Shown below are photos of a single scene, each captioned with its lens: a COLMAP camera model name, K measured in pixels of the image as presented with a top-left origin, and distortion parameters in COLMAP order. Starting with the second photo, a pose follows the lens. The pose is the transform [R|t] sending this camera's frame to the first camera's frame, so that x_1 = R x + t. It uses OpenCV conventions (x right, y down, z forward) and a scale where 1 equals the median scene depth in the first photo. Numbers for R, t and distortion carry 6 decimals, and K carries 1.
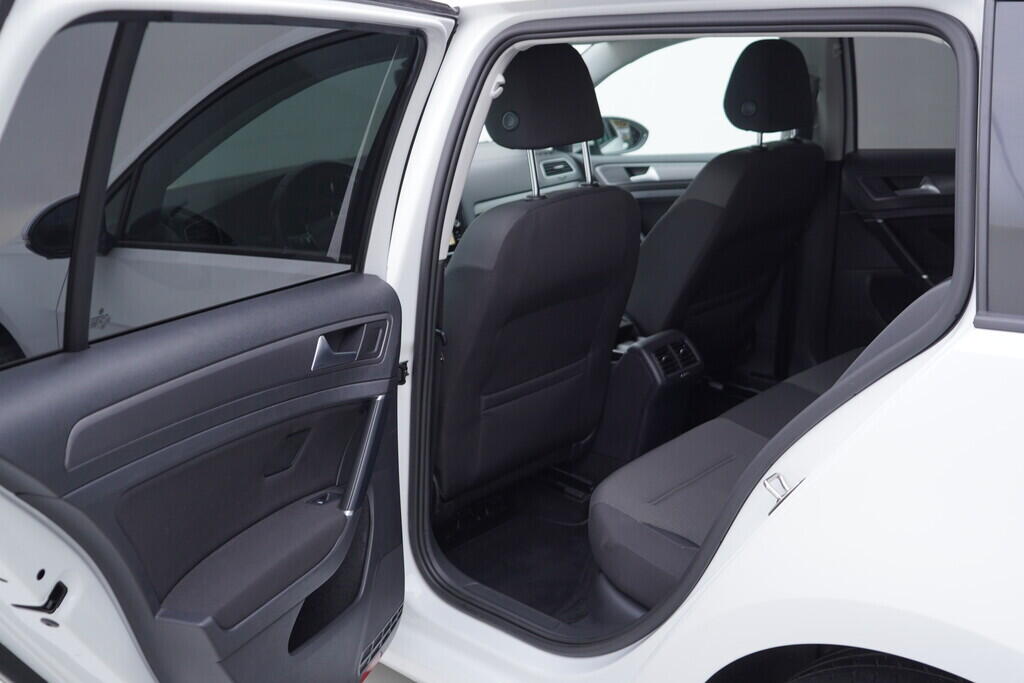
lens RADIAL K [[1043.3, 0, 507.5], [0, 1043.3, 341.4], [0, 0, 1]] dist [-0.003081, 0.016214]
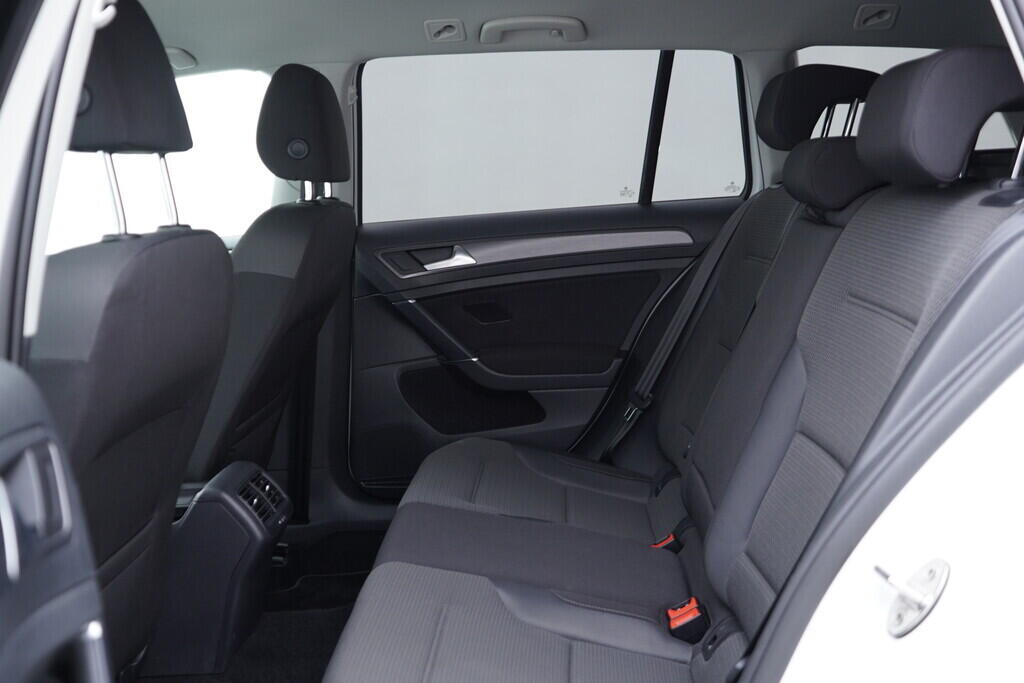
lens RADIAL K [[1043.3, 0, 507.5], [0, 1043.3, 341.4], [0, 0, 1]] dist [-0.003081, 0.016214]
pose [[0.728180, -0.074146, 0.681364, -0.171300], [0.185802, 0.978260, -0.092114, 0.007785], [-0.659721, 0.193674, 0.726126, 0.371551]]
